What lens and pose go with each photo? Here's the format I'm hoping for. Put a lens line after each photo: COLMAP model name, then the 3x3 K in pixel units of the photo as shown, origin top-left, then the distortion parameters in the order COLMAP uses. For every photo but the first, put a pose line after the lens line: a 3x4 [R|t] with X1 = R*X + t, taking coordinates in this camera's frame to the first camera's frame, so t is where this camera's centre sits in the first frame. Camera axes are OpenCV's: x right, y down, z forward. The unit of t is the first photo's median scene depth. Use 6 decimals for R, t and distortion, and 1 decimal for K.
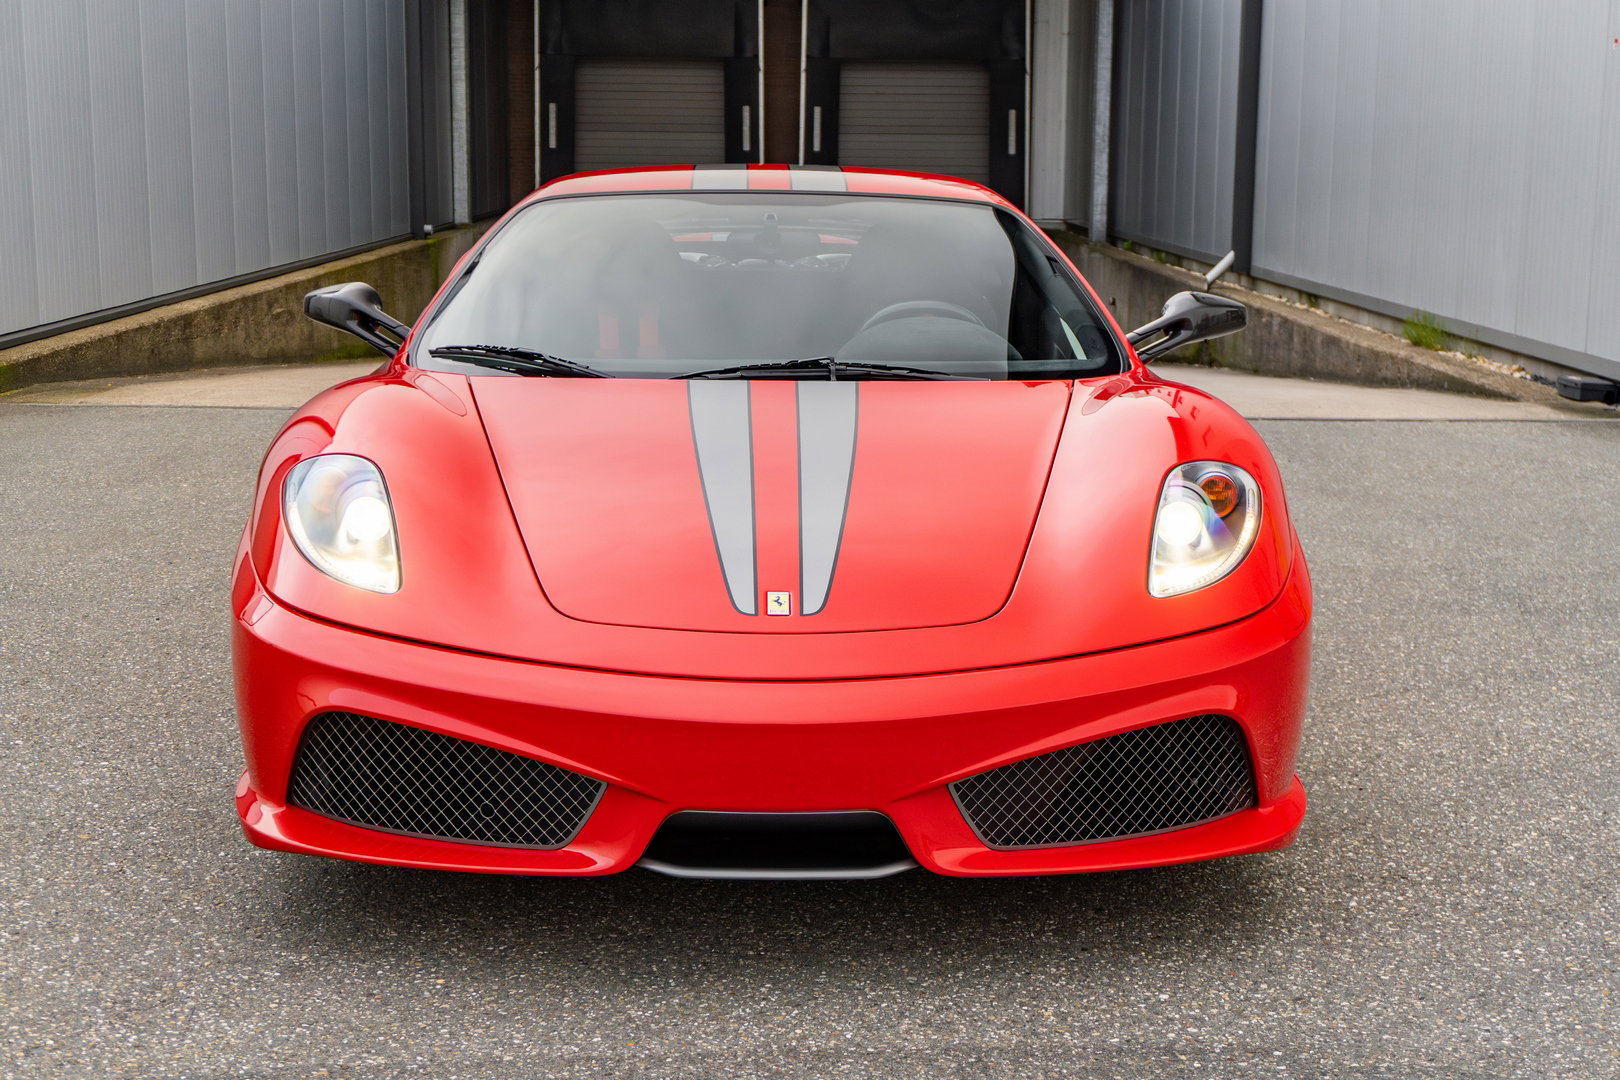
lens RADIAL K [[2139.1, 0, 825.2], [0, 2139.1, 655.4], [0, 0, 1]] dist [-0.012497, 0.000000]
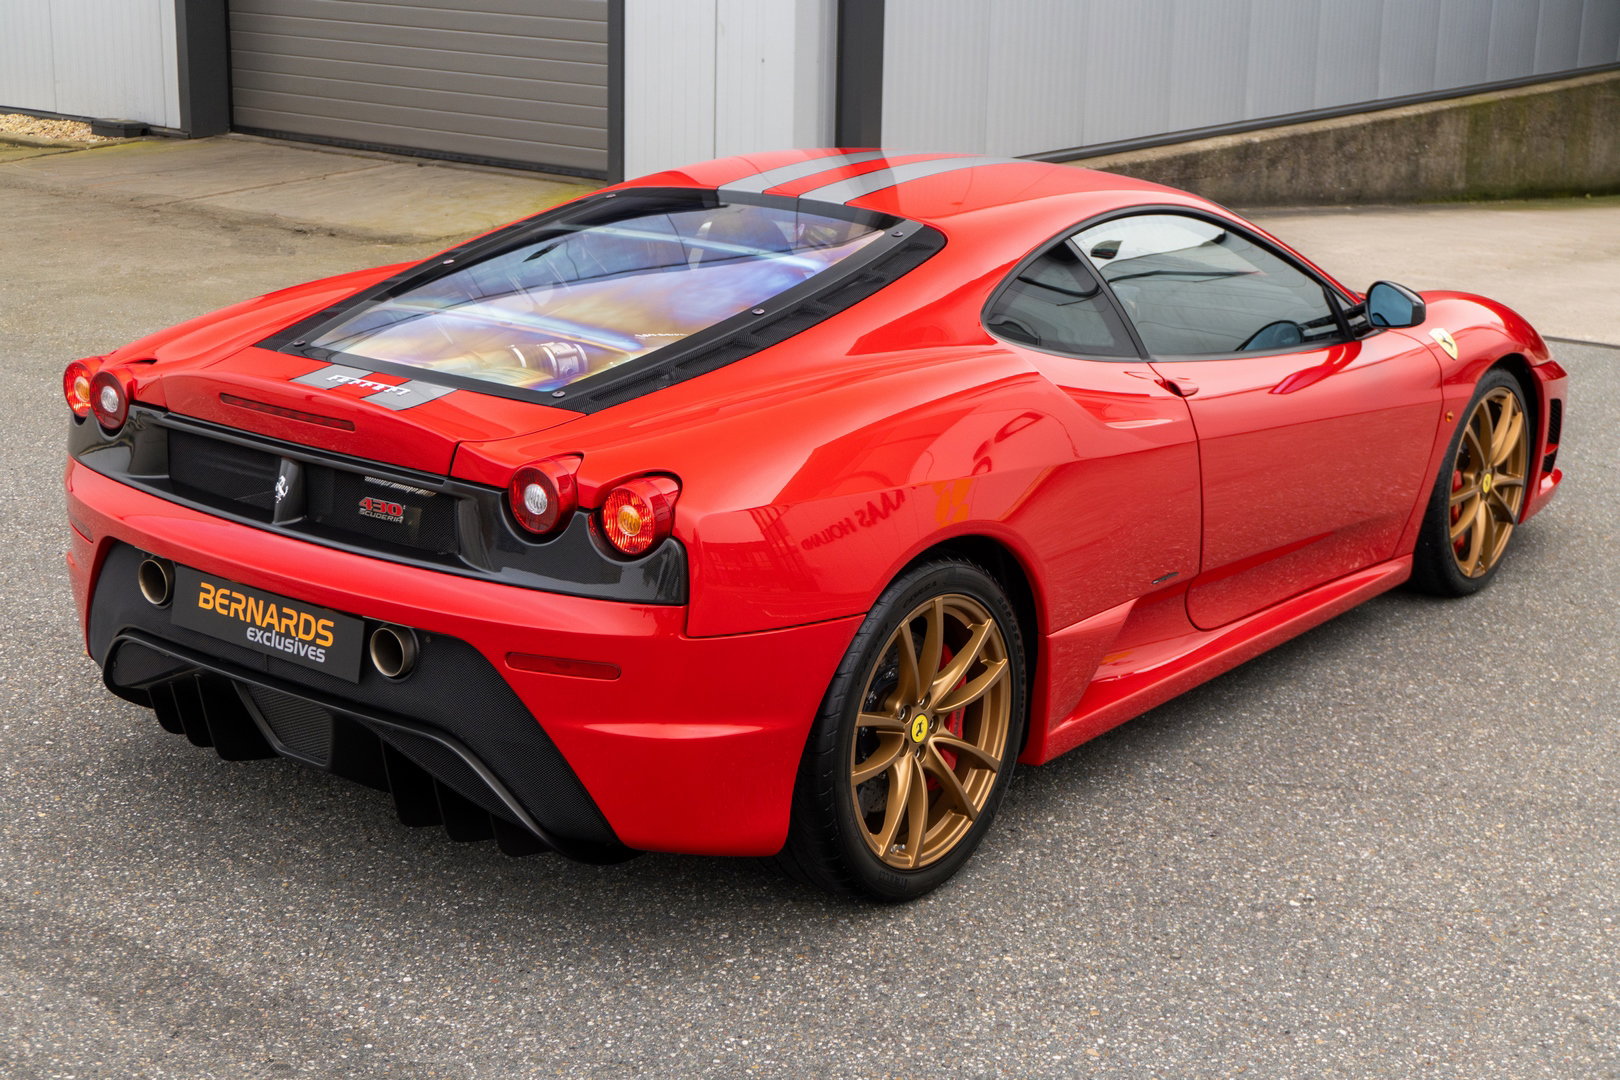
lens RADIAL K [[2308.6, 0, 771.7], [0, 2308.6, 619.9], [0, 0, 1]] dist [-0.004311, 0.000000]
pose [[0.796723, 0.191950, -0.573052, 0.761662], [-0.154518, 0.981402, 0.113903, -0.154627], [0.584258, -0.002202, 0.811565, 0.087356]]
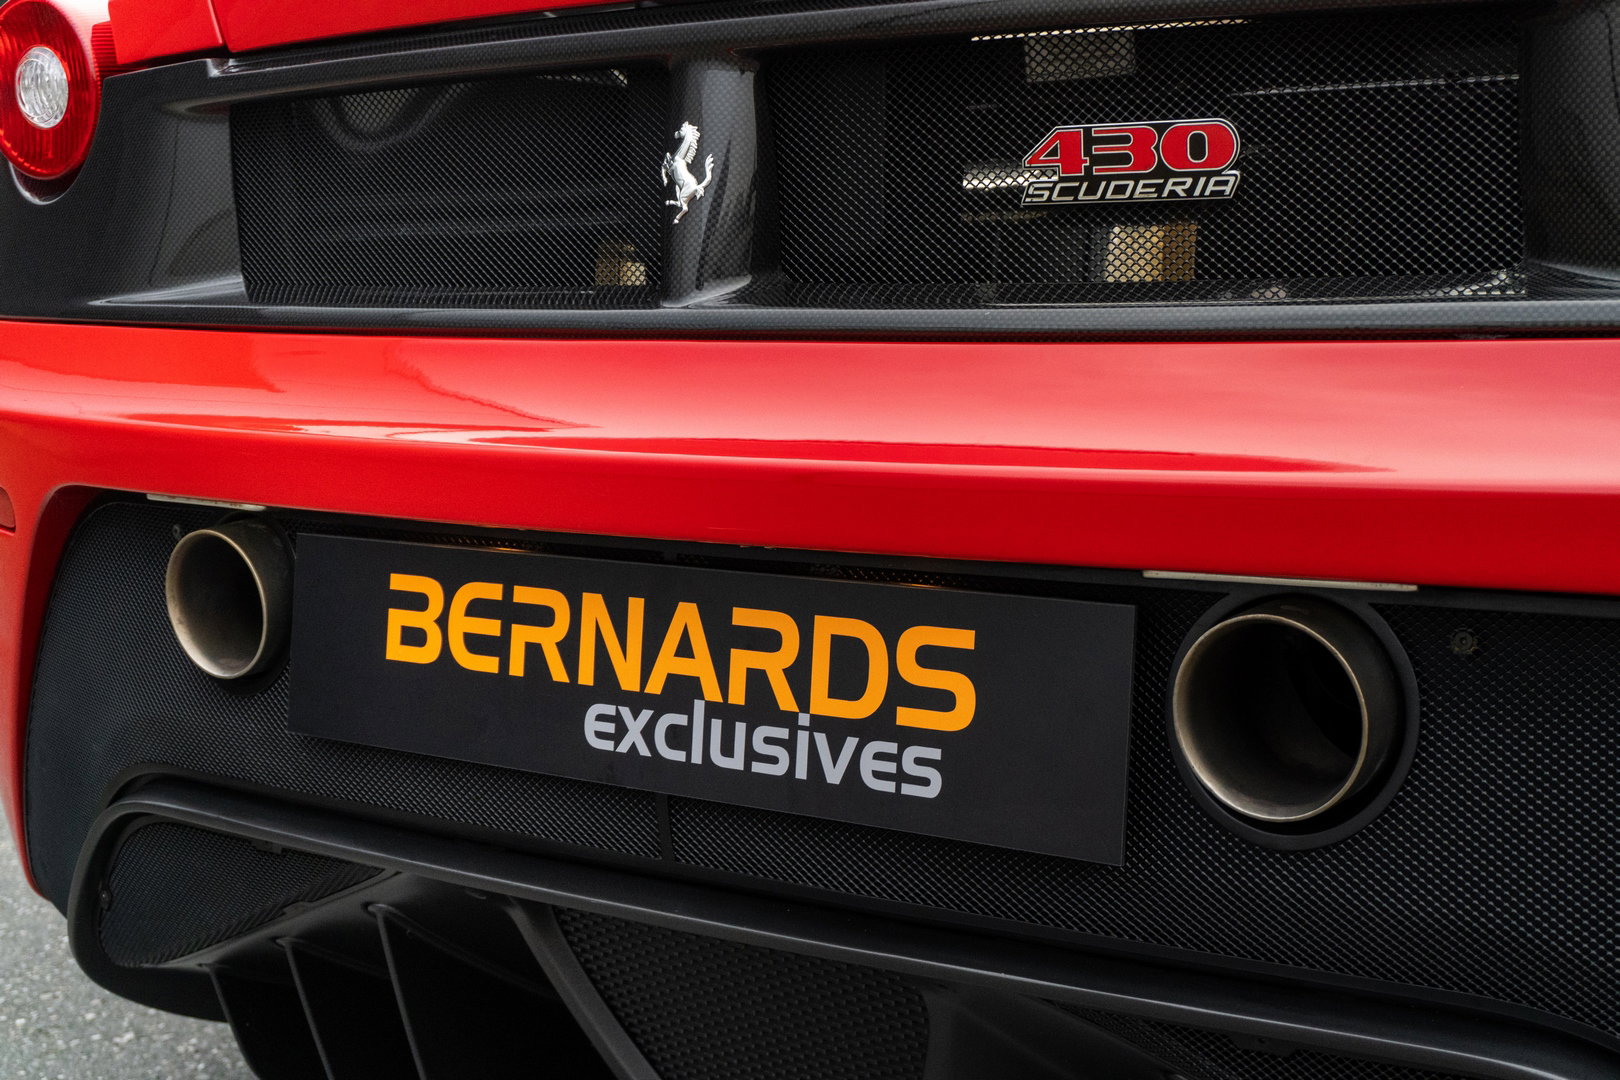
lens RADIAL K [[2308.6, 0, 812.0], [0, 2308.6, 539.3], [0, 0, 1]] dist [-0.004311, 0.000000]
pose [[0.817959, 0.048324, -0.573243, 0.184852], [-0.067604, 0.997636, -0.012364, -0.020465], [0.571290, 0.048867, 0.819292, 0.558230]]
